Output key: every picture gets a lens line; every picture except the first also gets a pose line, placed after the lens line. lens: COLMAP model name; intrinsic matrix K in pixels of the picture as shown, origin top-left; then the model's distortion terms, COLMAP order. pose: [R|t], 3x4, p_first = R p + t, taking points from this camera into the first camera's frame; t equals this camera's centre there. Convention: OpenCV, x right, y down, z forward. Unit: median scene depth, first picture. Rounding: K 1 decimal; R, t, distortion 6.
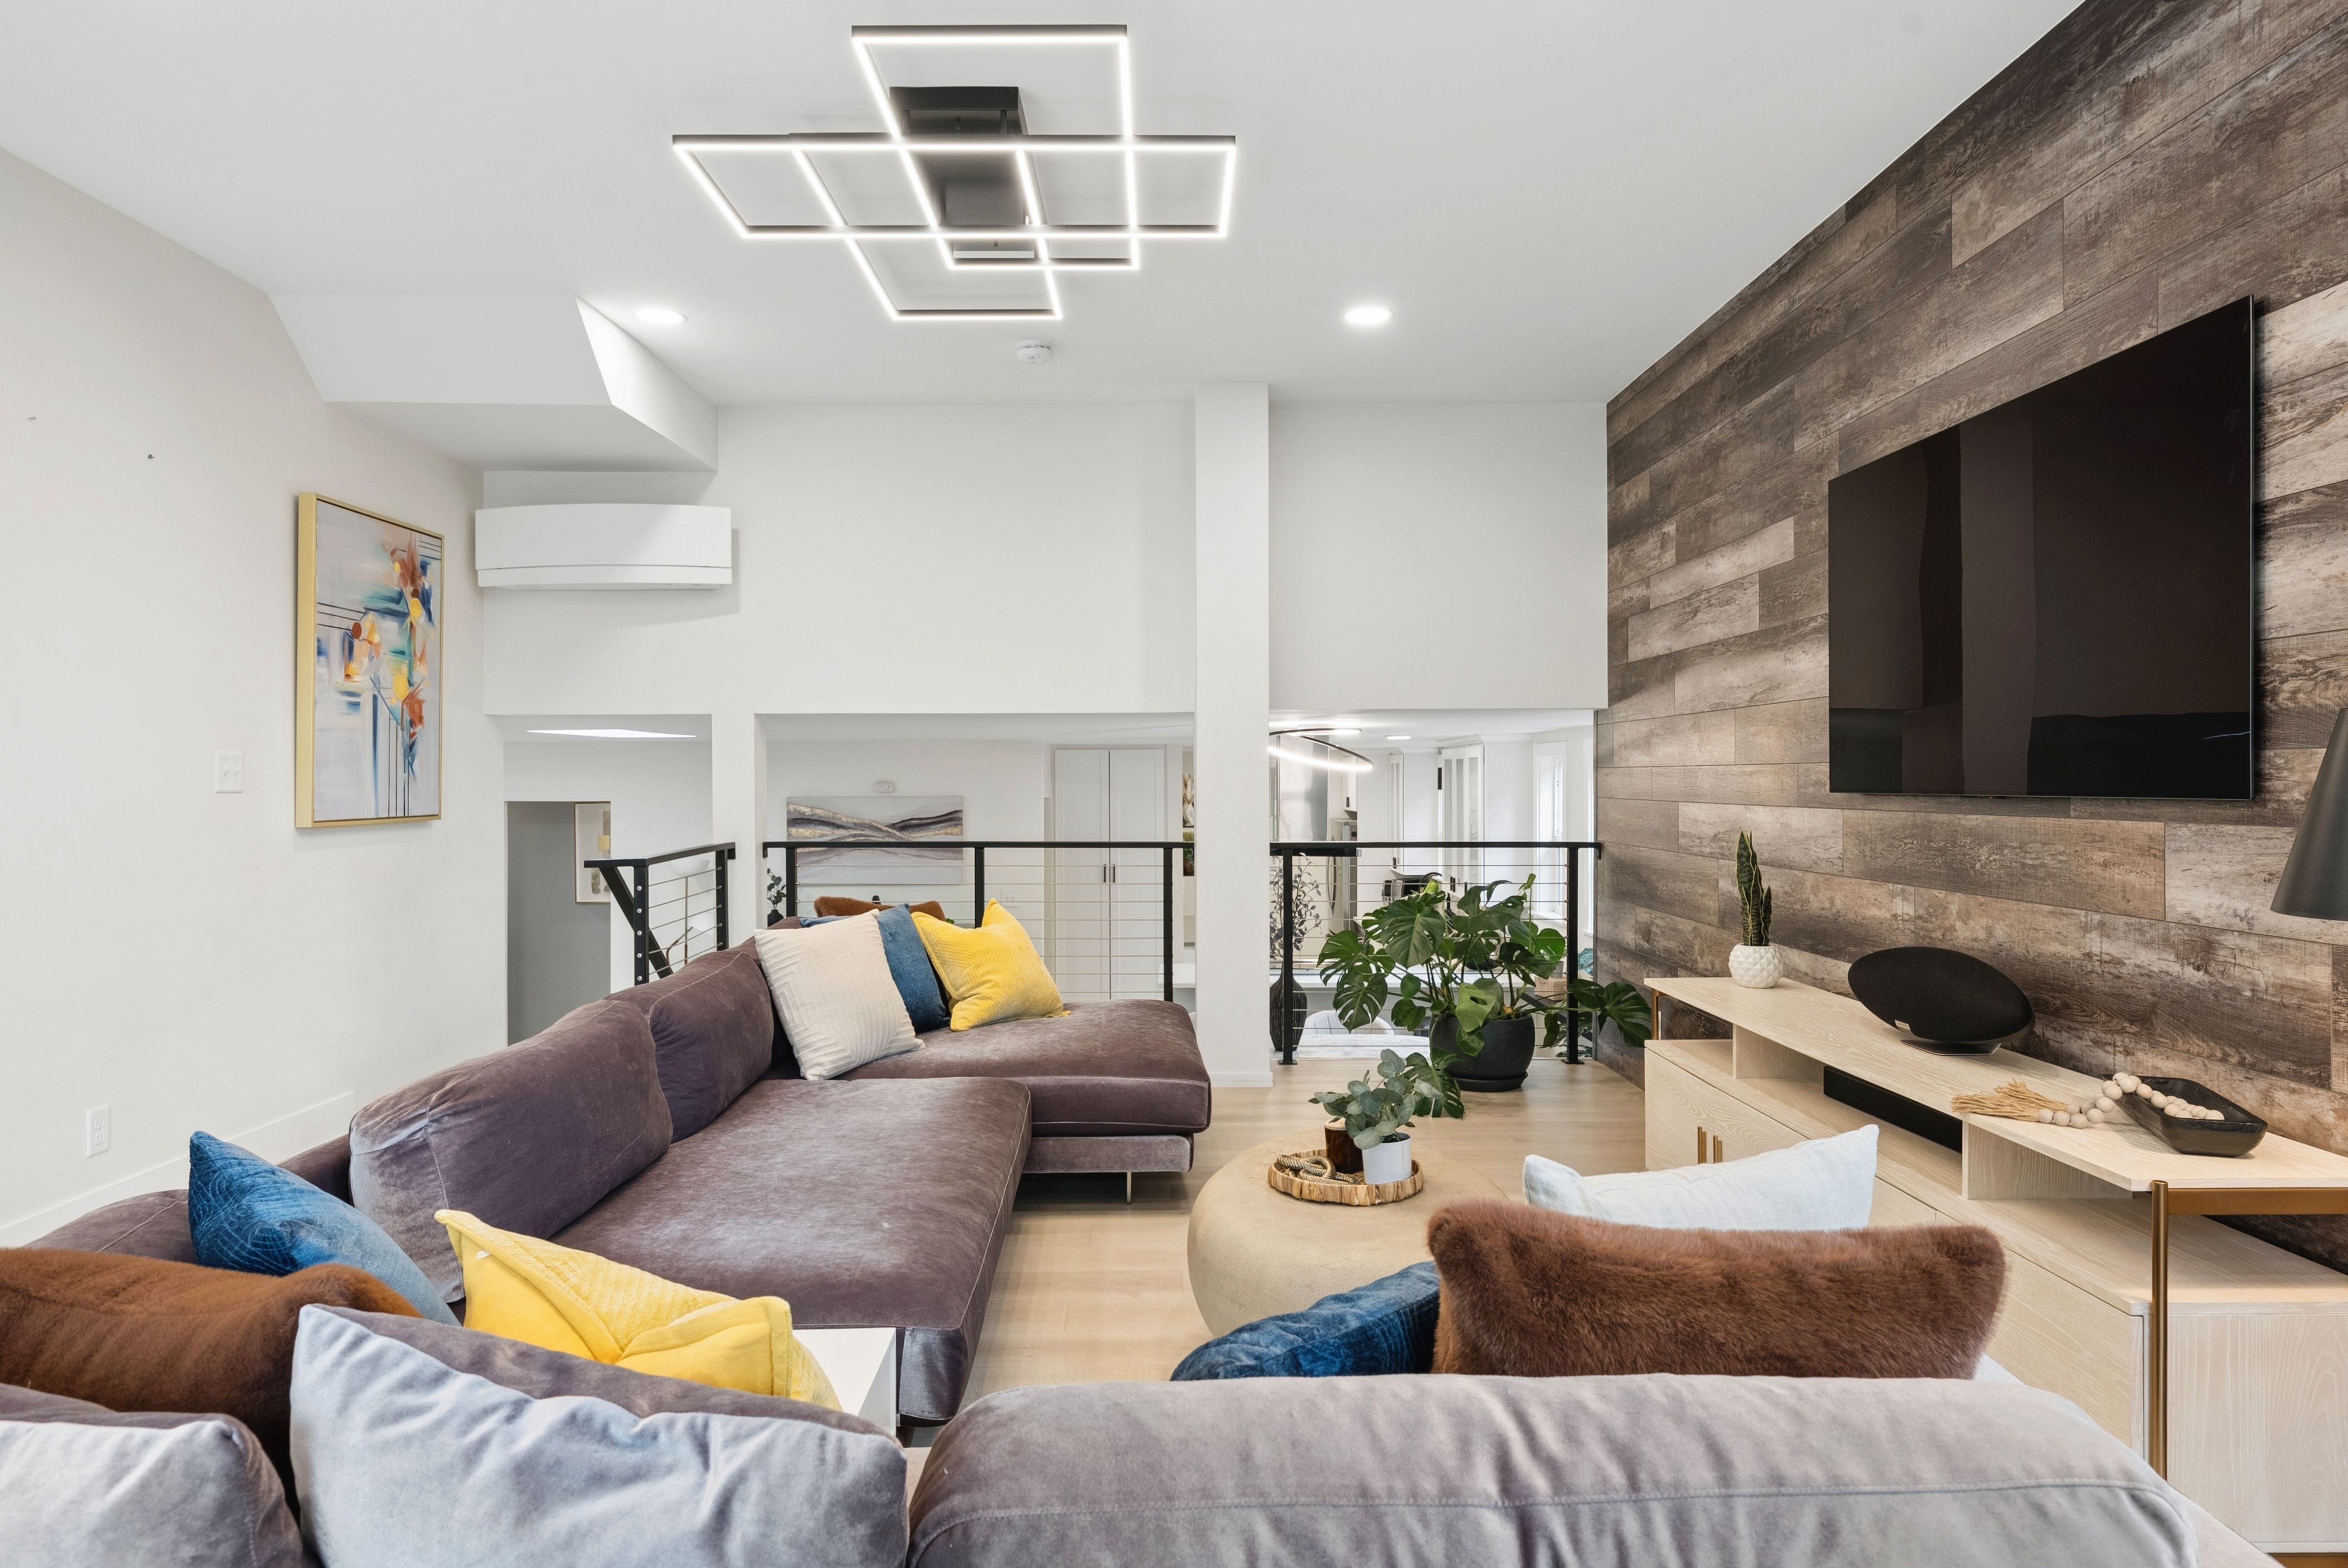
lens RADIAL K [[1390.7, 0, 1174.9], [0, 1390.7, 786.1], [0, 0, 1]] dist [0.006112, -0.003084]
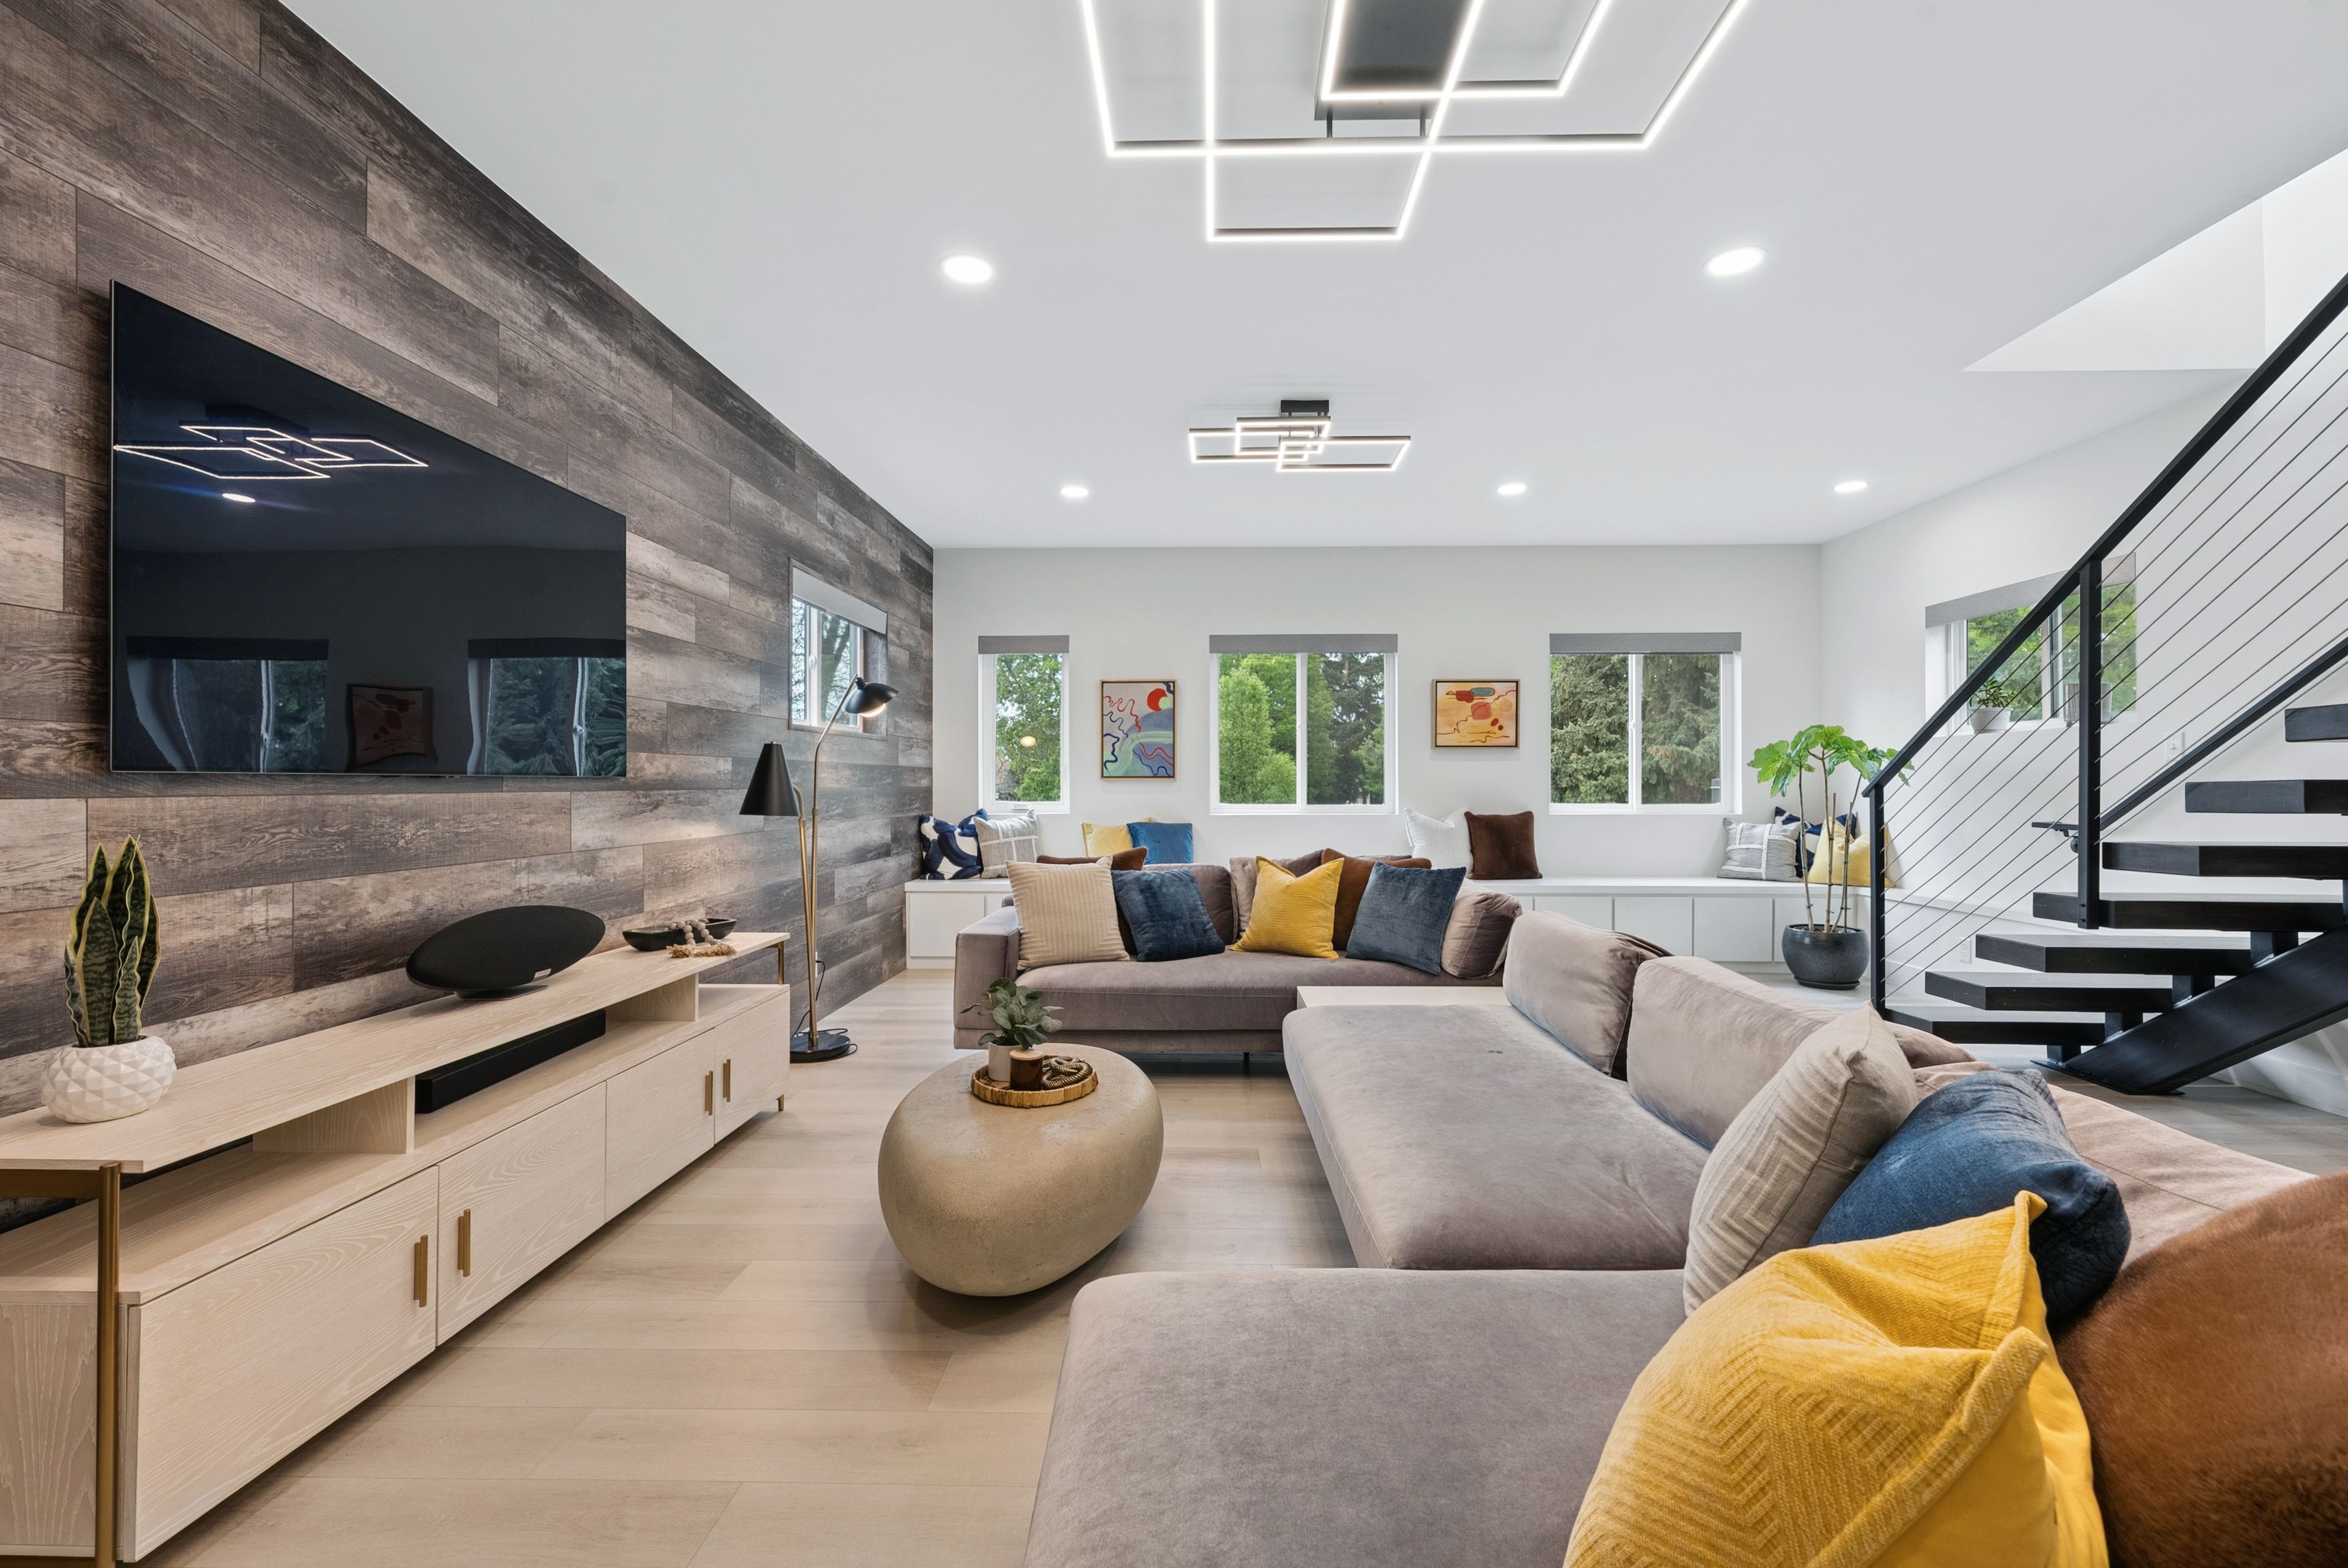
lens RADIAL K [[957.7, 0, 1179.5], [0, 957.7, 775.6], [0, 0, 1]] dist [0.001005, -0.000003]
pose [[-0.999063, 0.001807, 0.043238, -0.044878], [0.001590, 0.999986, -0.005050, 0.012866], [-0.043246, -0.004977, -0.999052, 1.910723]]
